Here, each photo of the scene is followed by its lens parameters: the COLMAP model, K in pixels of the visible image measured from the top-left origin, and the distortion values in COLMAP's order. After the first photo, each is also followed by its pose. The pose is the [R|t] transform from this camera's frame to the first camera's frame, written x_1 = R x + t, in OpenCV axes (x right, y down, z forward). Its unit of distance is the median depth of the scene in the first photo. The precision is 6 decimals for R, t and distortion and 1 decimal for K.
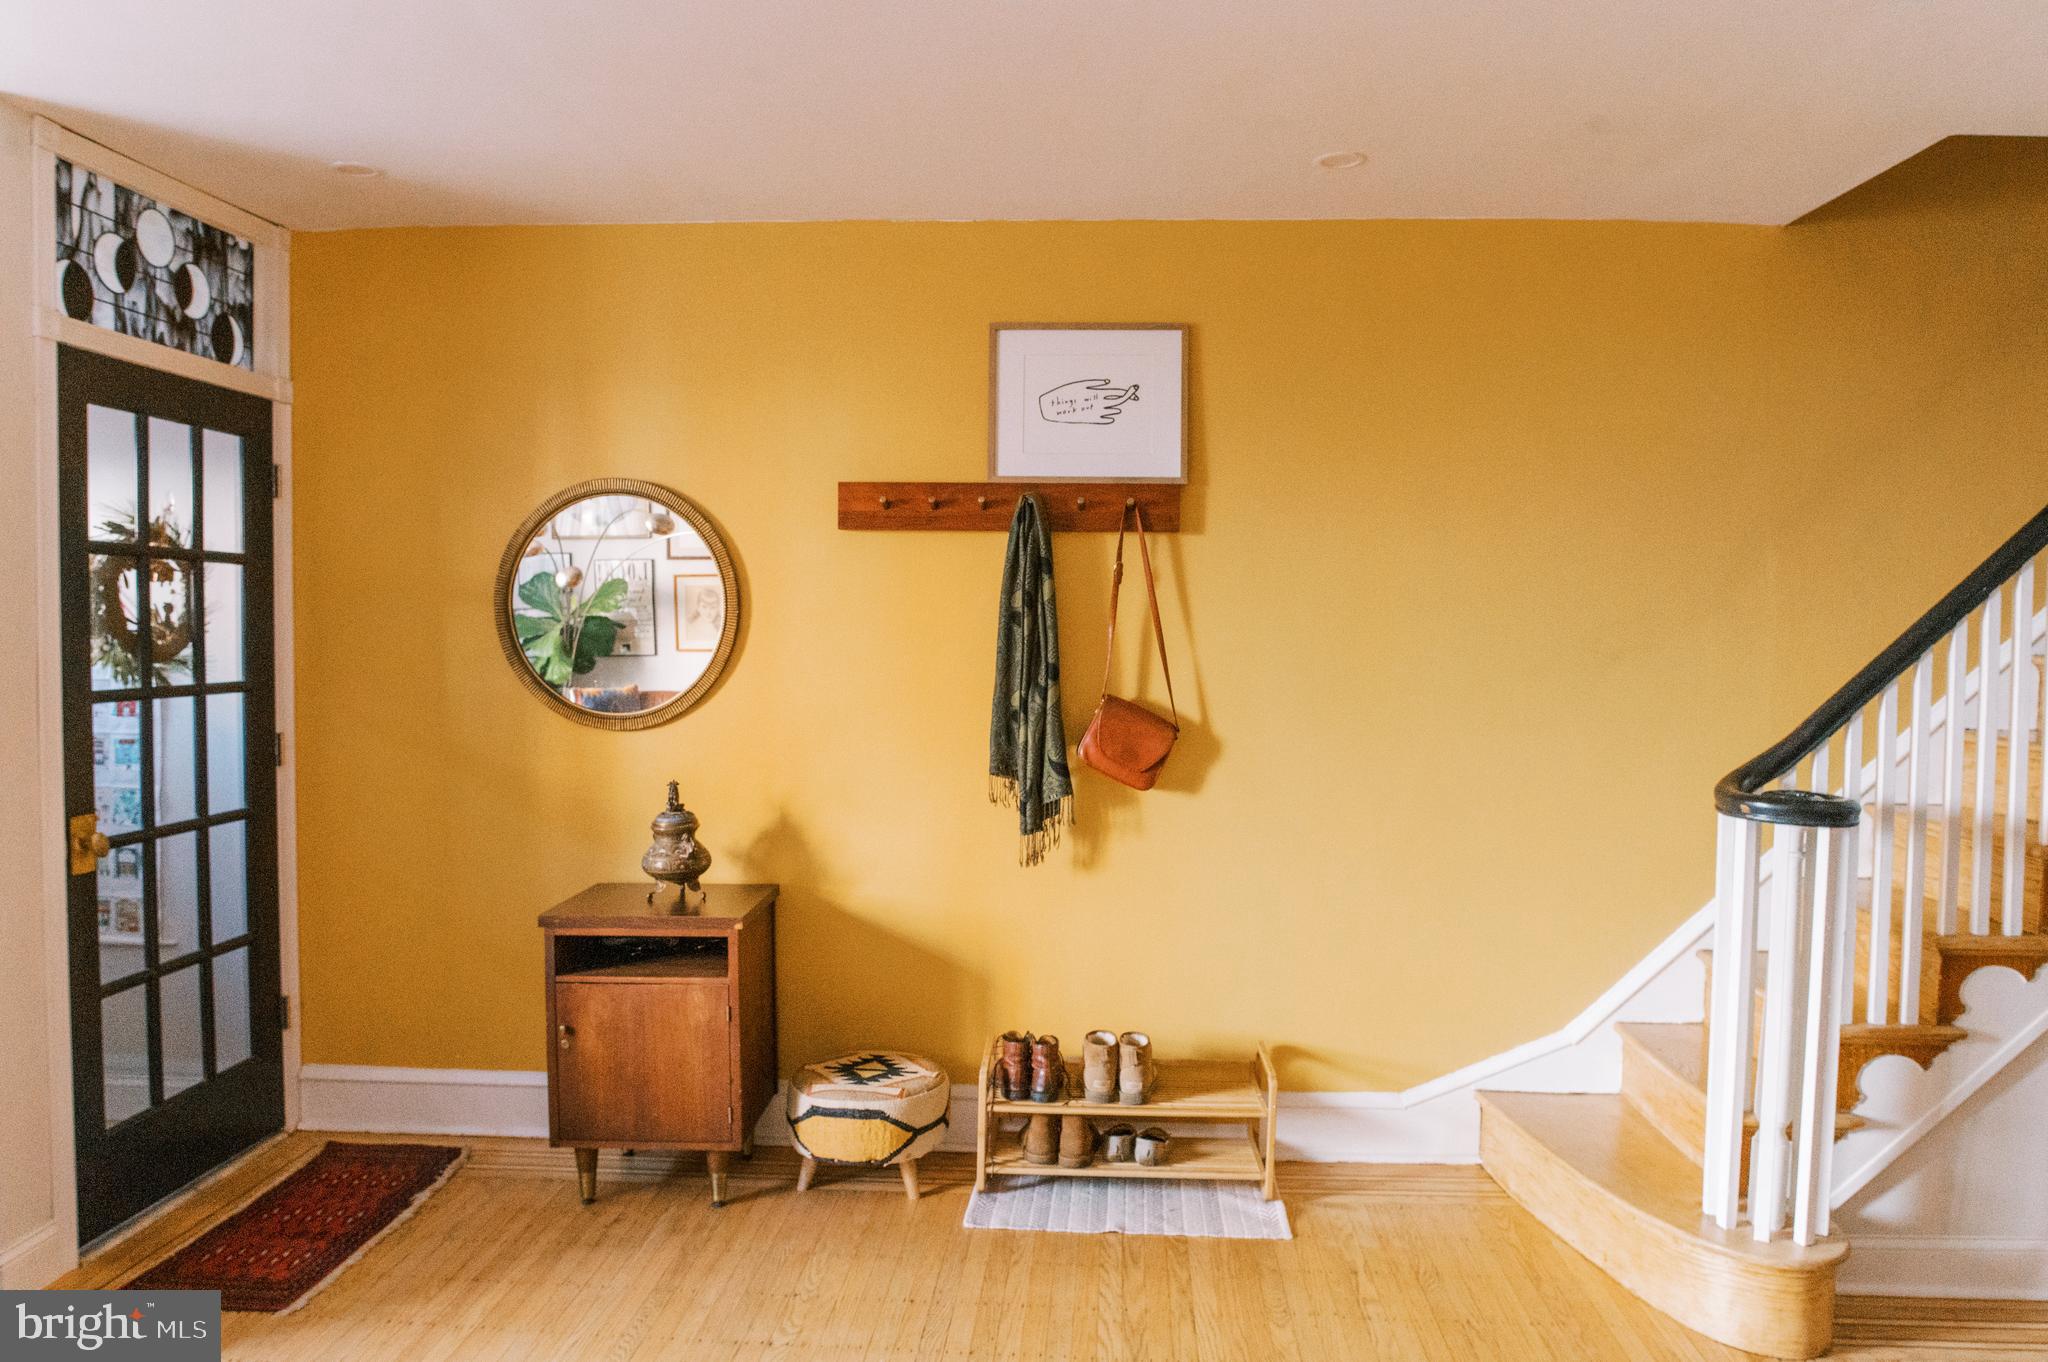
lens RADIAL K [[1418.7, 0, 1022.7], [0, 1418.7, 680.5], [0, 0, 1]] dist [-0.059636, 0.021890]
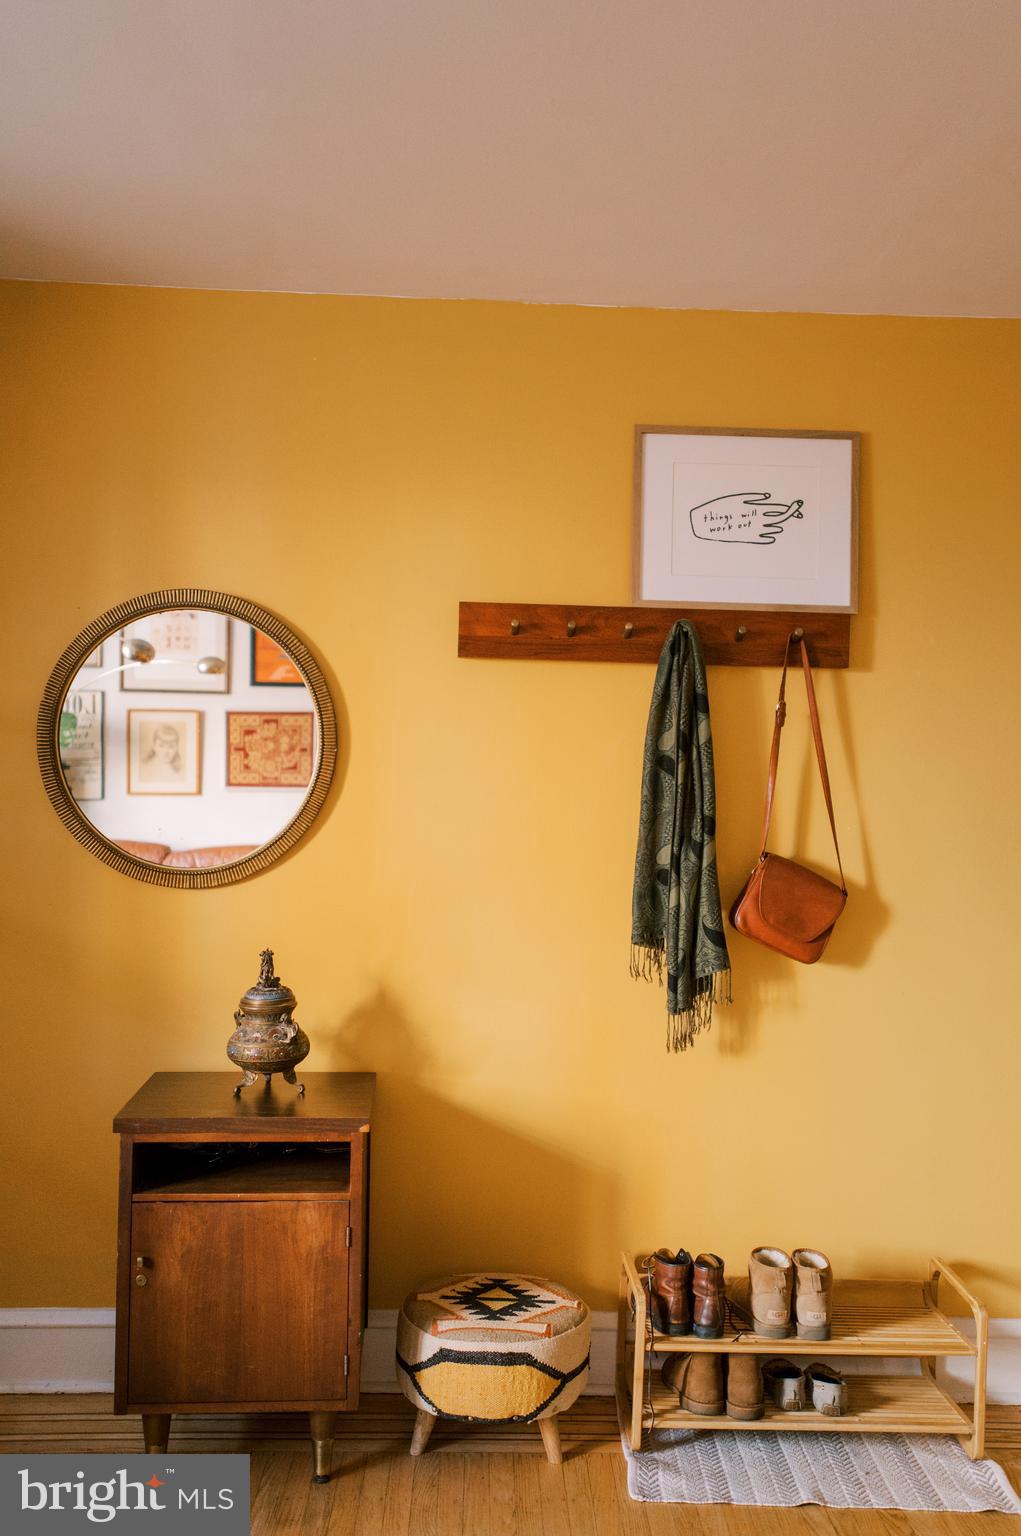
lens RADIAL K [[1465.6, 0, 509.8], [0, 1465.6, 767.6], [0, 0, 1]] dist [0.049593, 0.000000]
pose [[0.996128, 0.016551, 0.086345, -0.178115], [-0.012829, 0.998972, -0.043487, -0.001073], [-0.086976, 0.042211, 0.995316, 0.114249]]
